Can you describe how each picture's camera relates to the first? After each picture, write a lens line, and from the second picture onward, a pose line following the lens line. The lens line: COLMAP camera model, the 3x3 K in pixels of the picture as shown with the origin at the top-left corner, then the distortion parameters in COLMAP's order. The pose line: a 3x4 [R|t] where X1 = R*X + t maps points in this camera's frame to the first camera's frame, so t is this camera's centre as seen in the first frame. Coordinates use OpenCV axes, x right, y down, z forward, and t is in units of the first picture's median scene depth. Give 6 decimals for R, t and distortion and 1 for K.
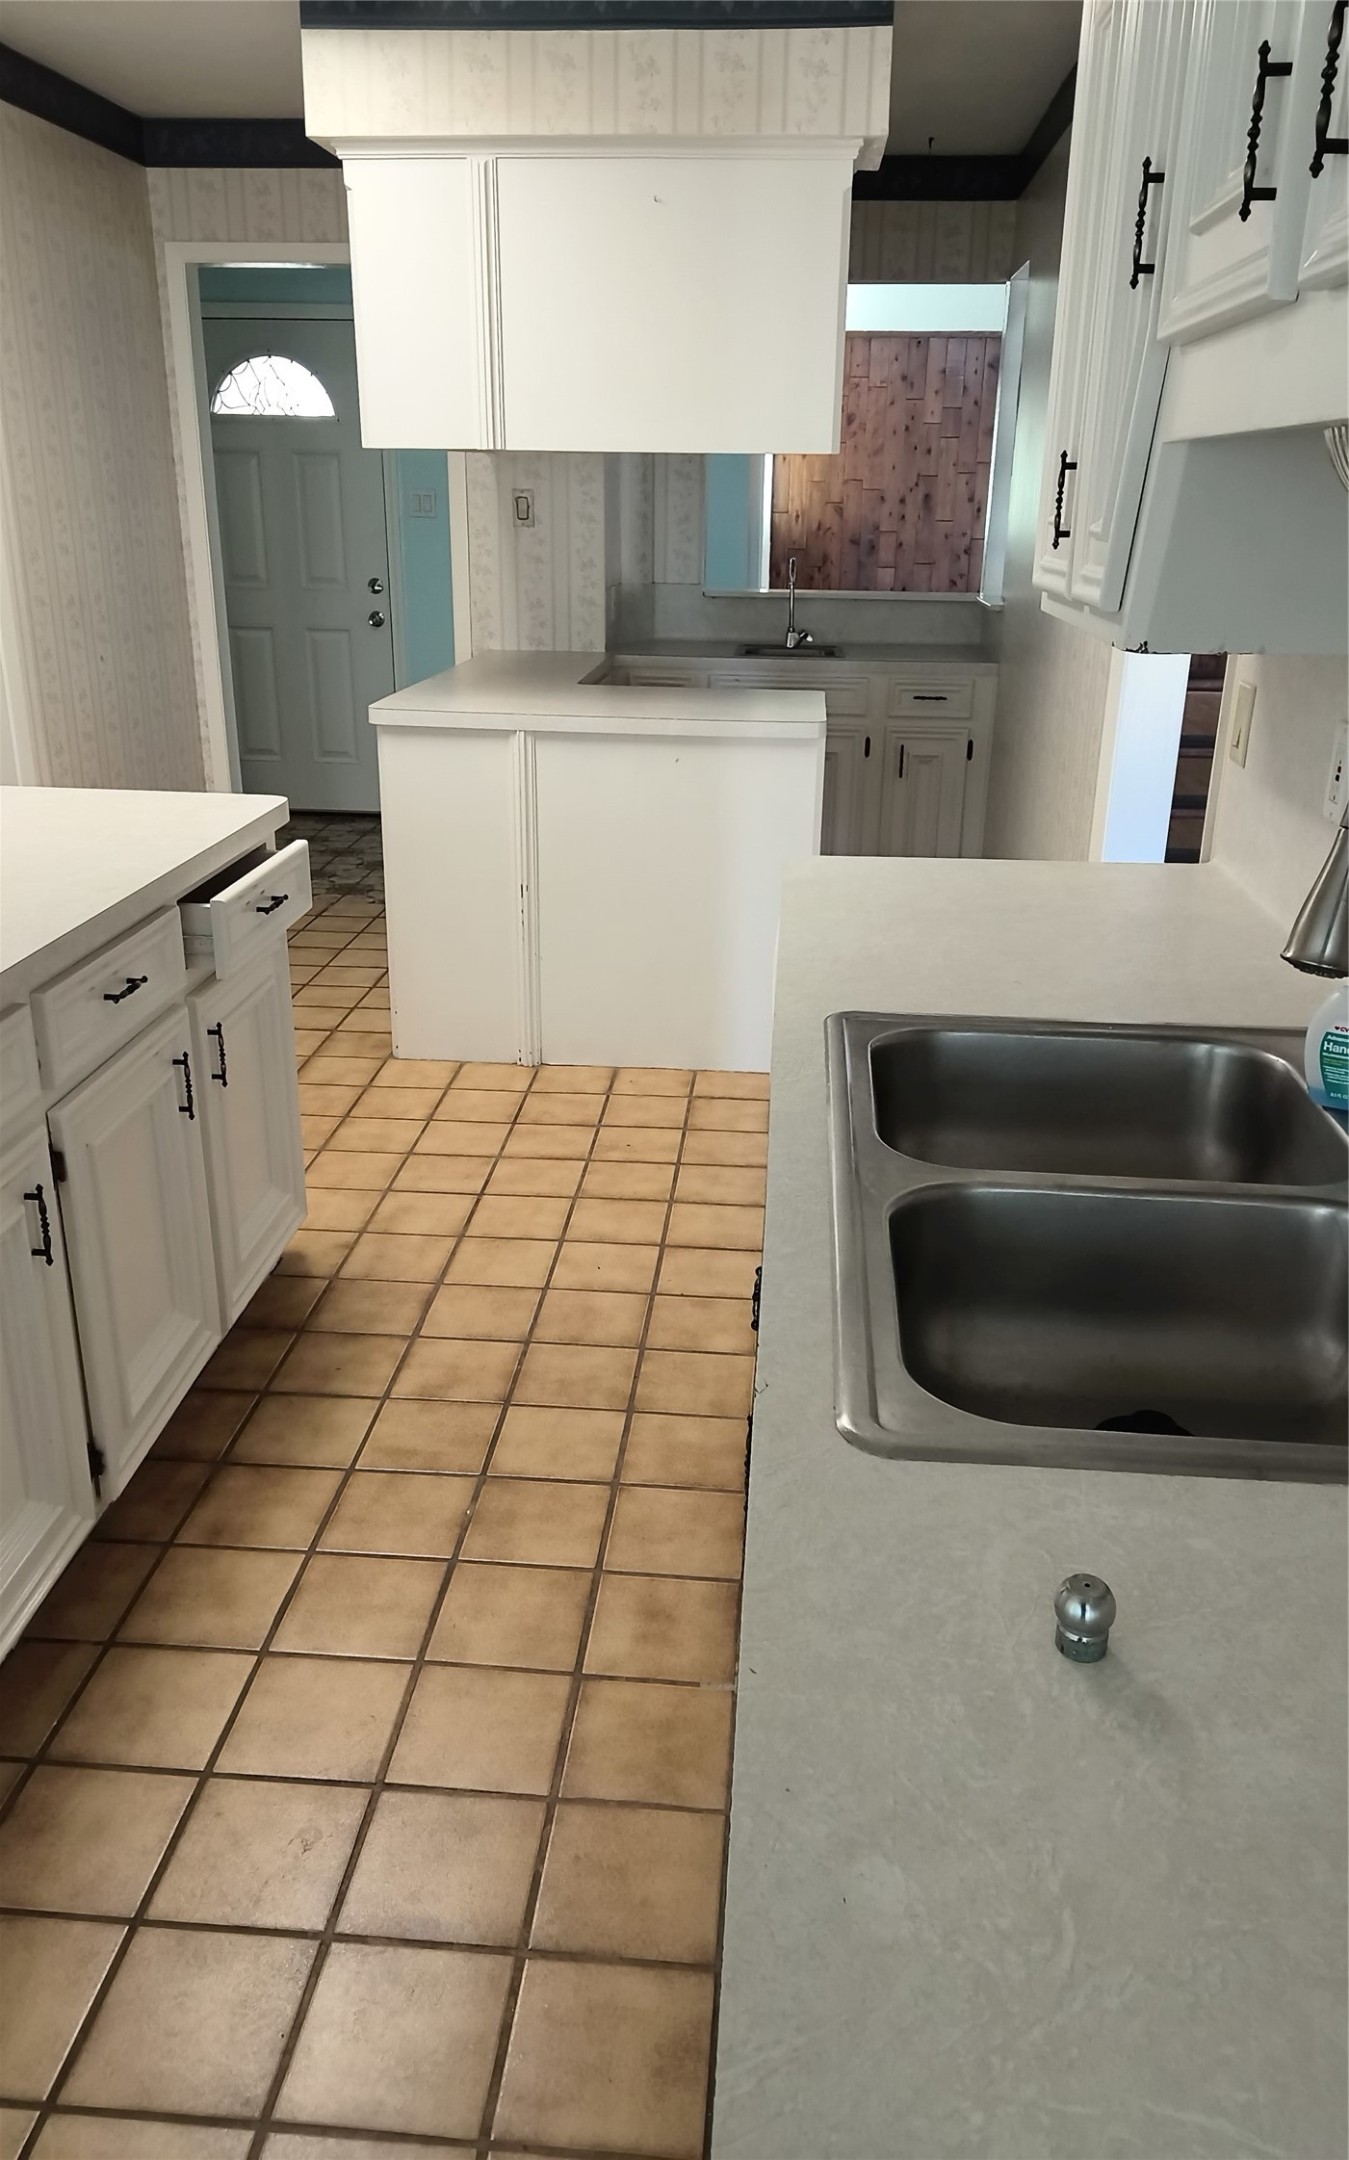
lens RADIAL K [[1585.9, 0, 684.3], [0, 1585.9, 1061.4], [0, 0, 1]] dist [0.096157, -0.123772]
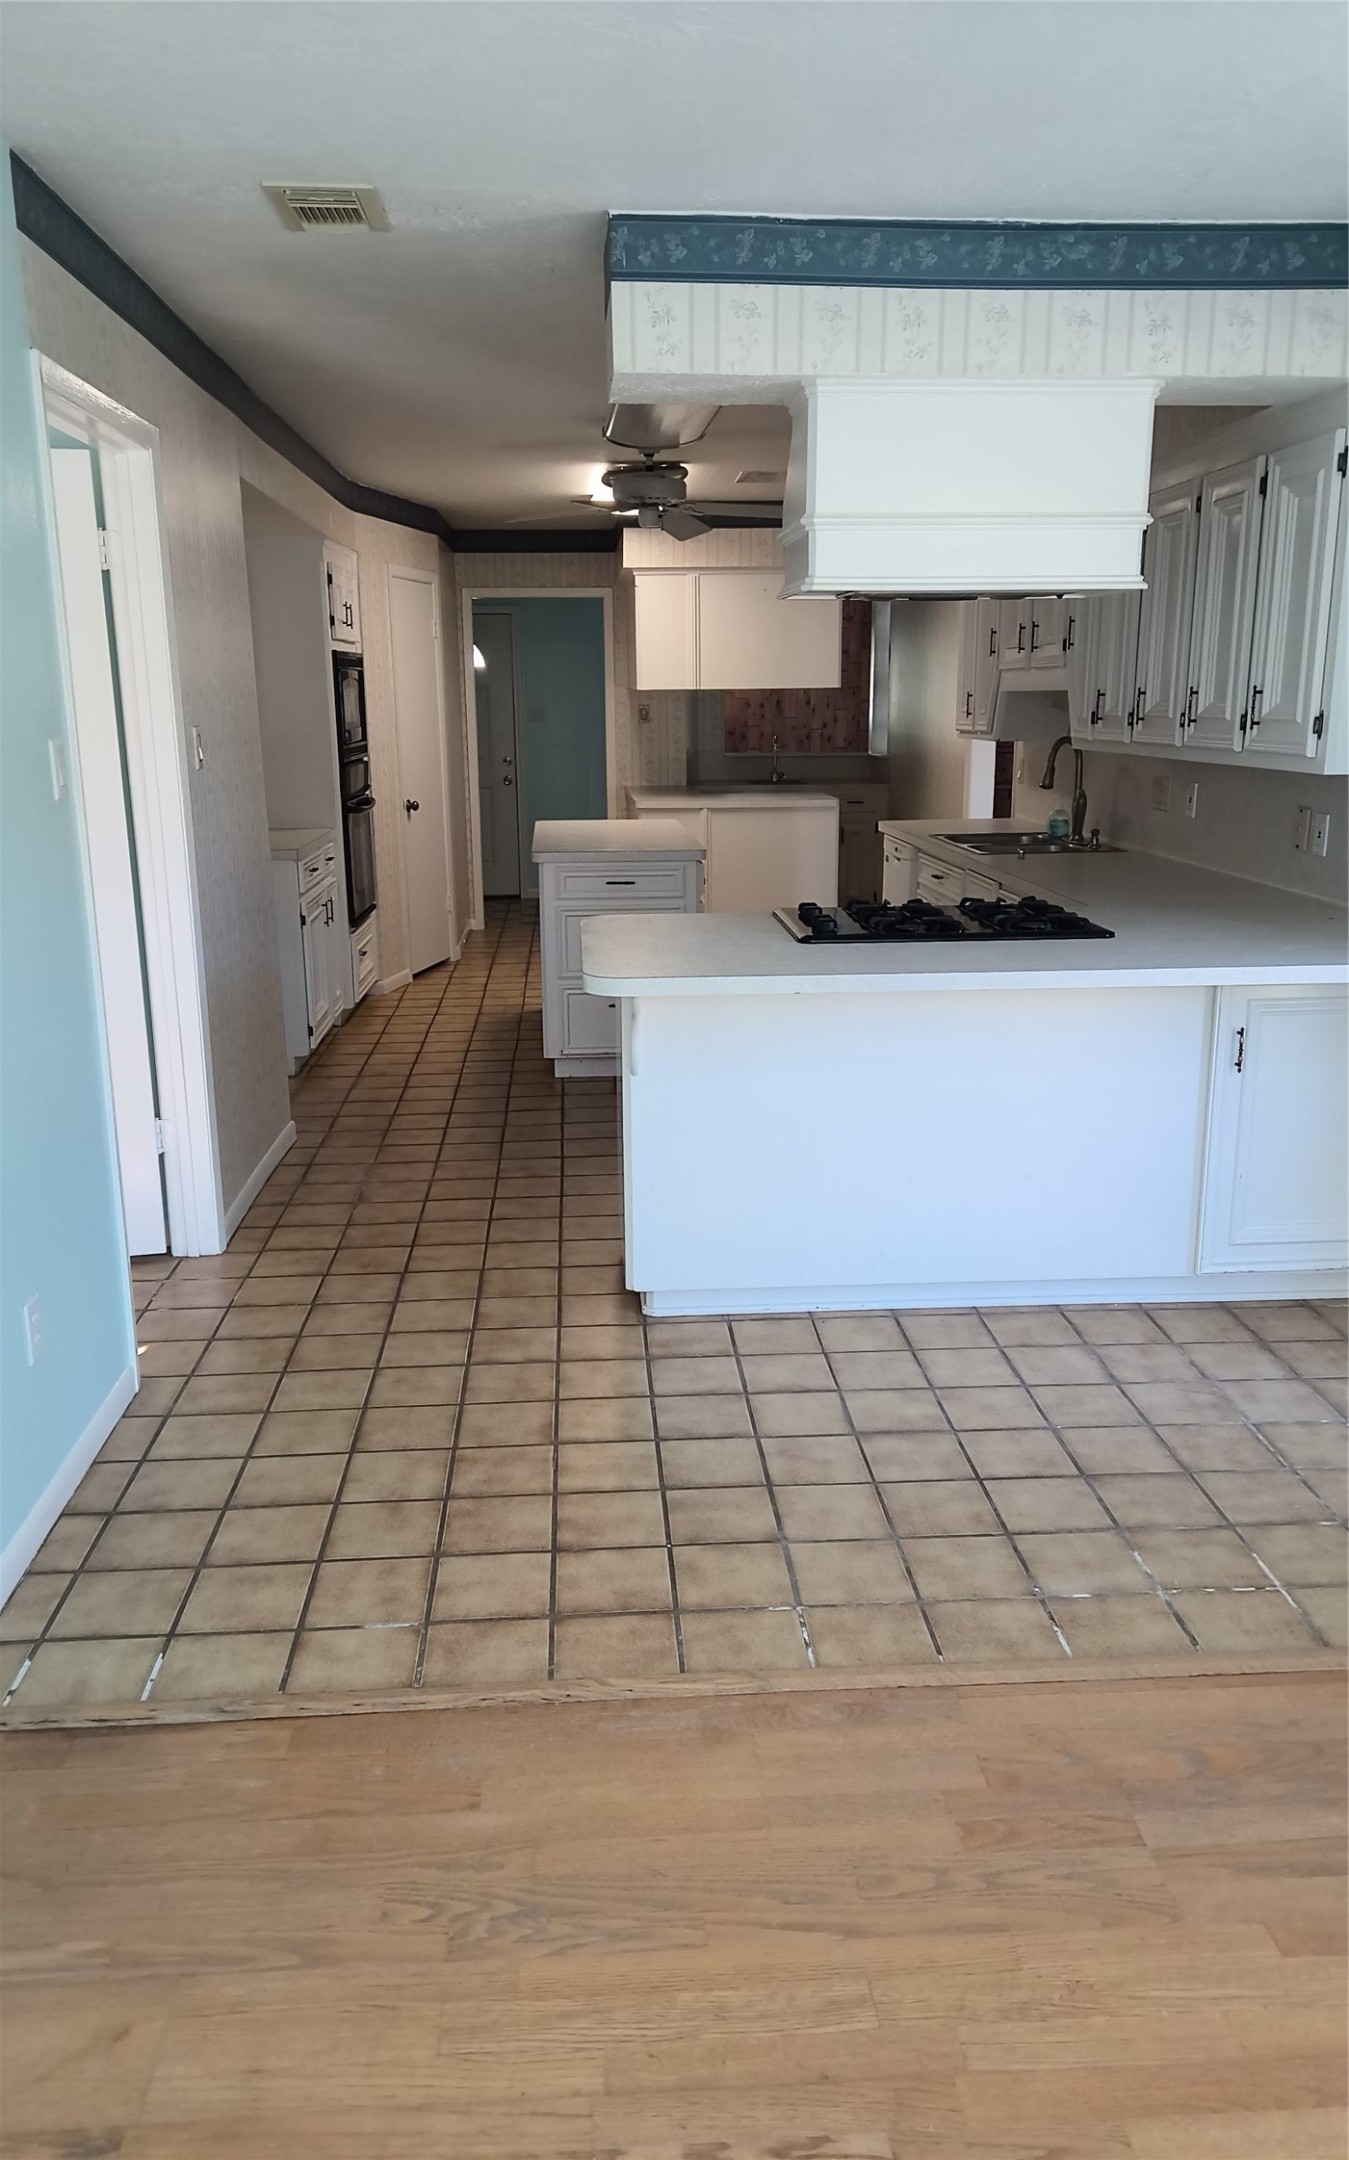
lens RADIAL K [[1585.9, 0, 684.3], [0, 1585.9, 1061.4], [0, 0, 1]] dist [0.096157, -0.123772]
pose [[0.989010, -0.054687, 0.137361, -0.336592], [0.070365, 0.991213, -0.112007, 0.288754], [-0.130029, 0.120441, 0.984168, -0.846841]]
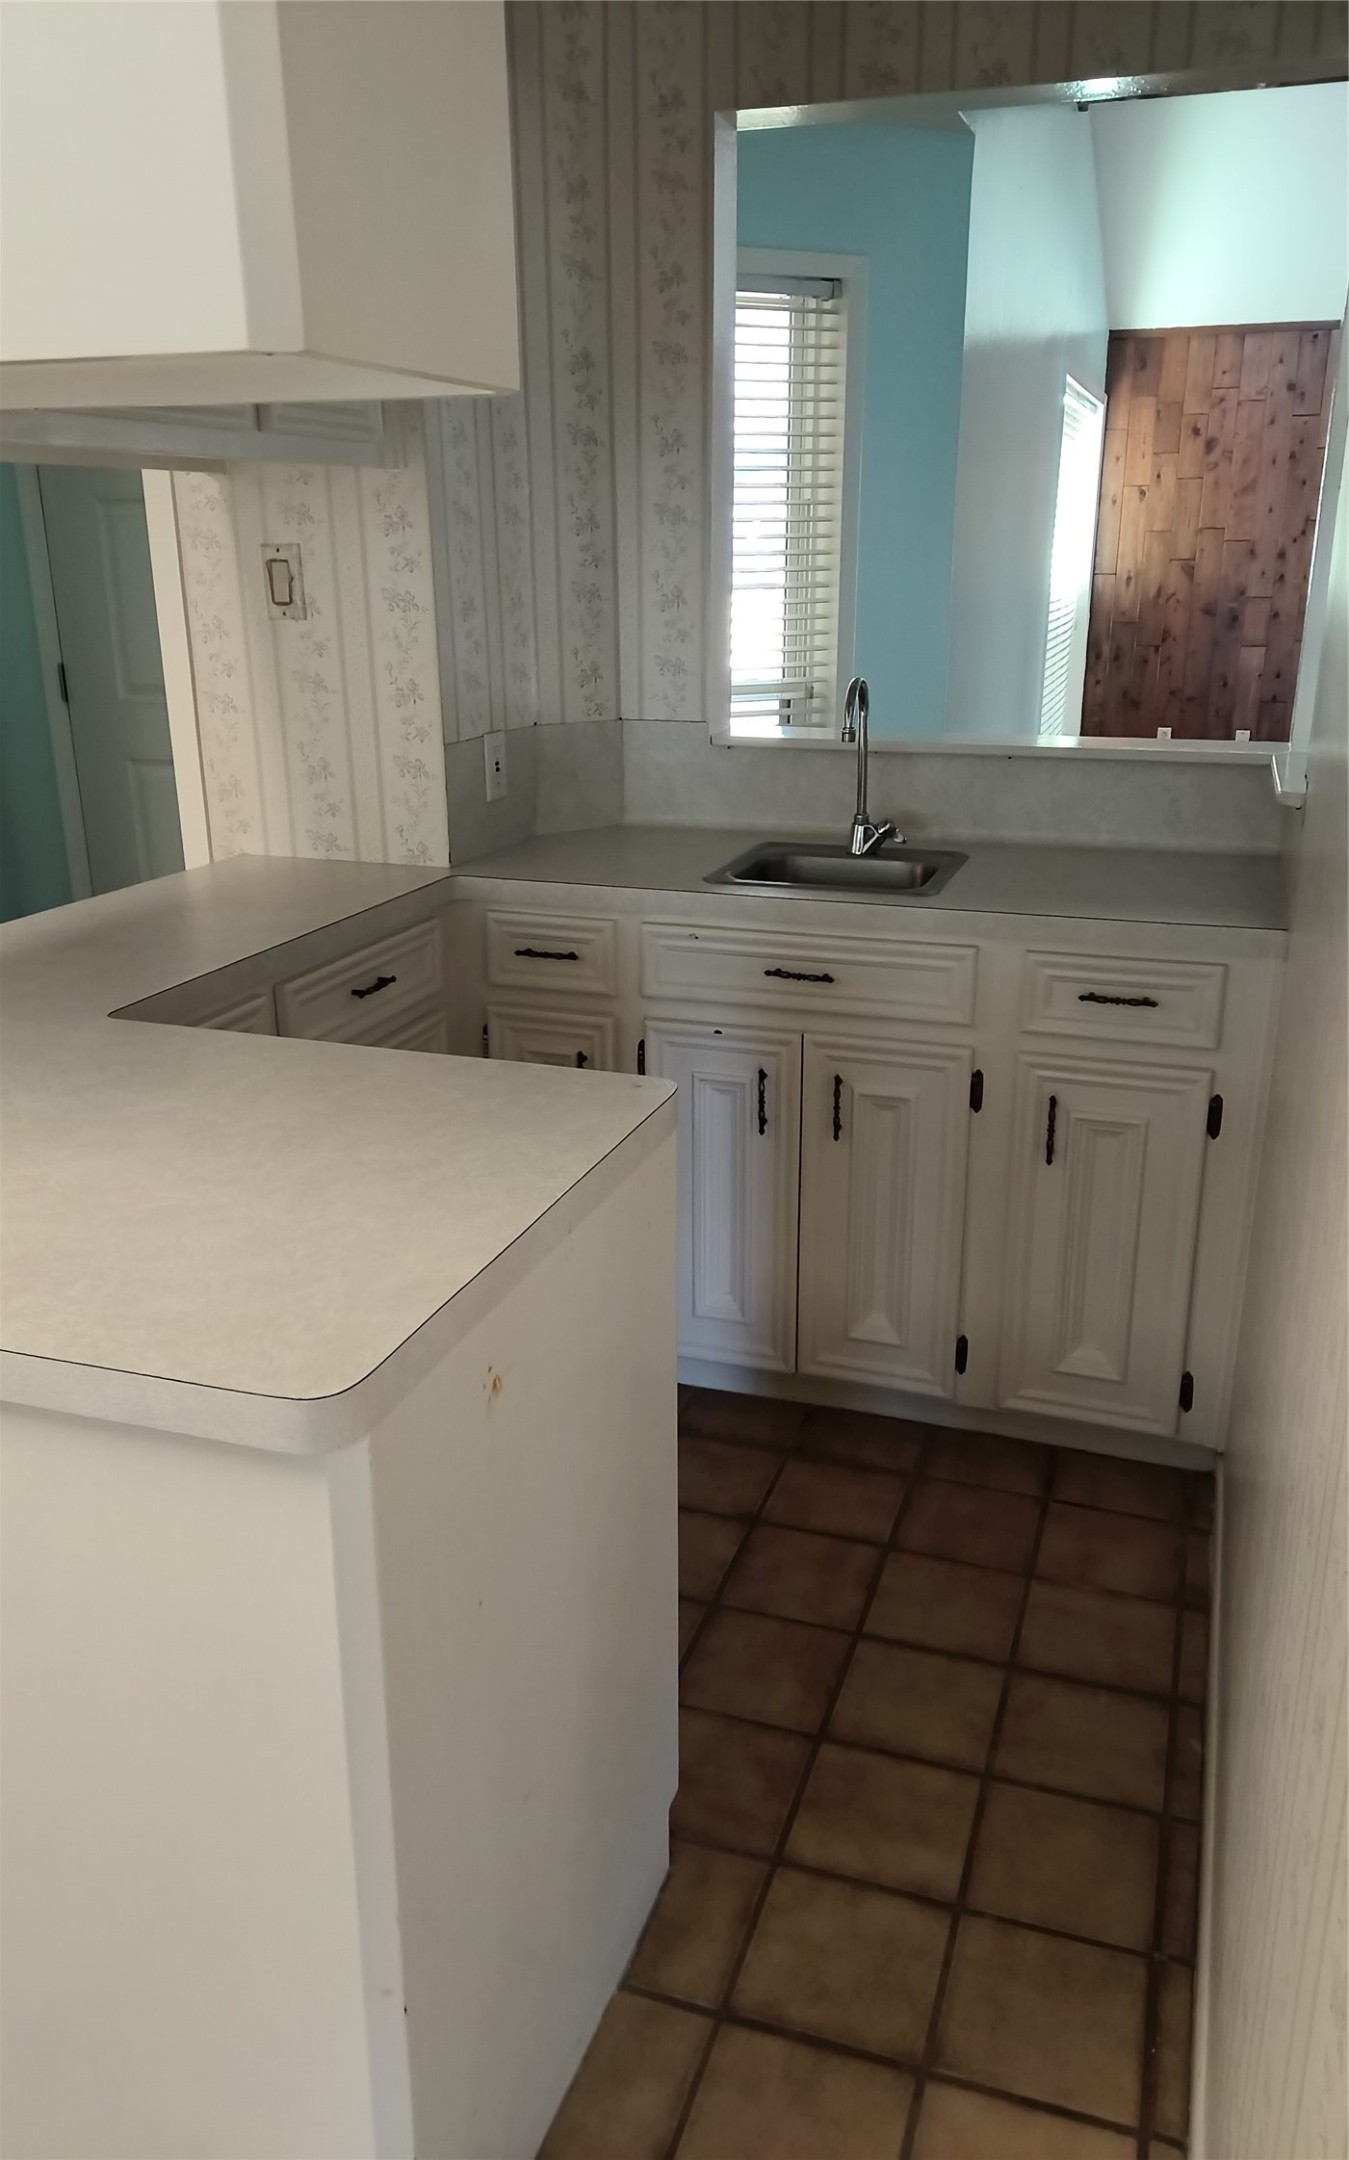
lens RADIAL K [[1585.9, 0, 684.3], [0, 1585.9, 1061.4], [0, 0, 1]] dist [0.096157, -0.123772]
pose [[0.968545, 0.059146, -0.241706, 0.145128], [-0.067871, 0.997303, -0.027923, -0.190208], [0.239402, 0.043449, 0.969948, 0.549697]]
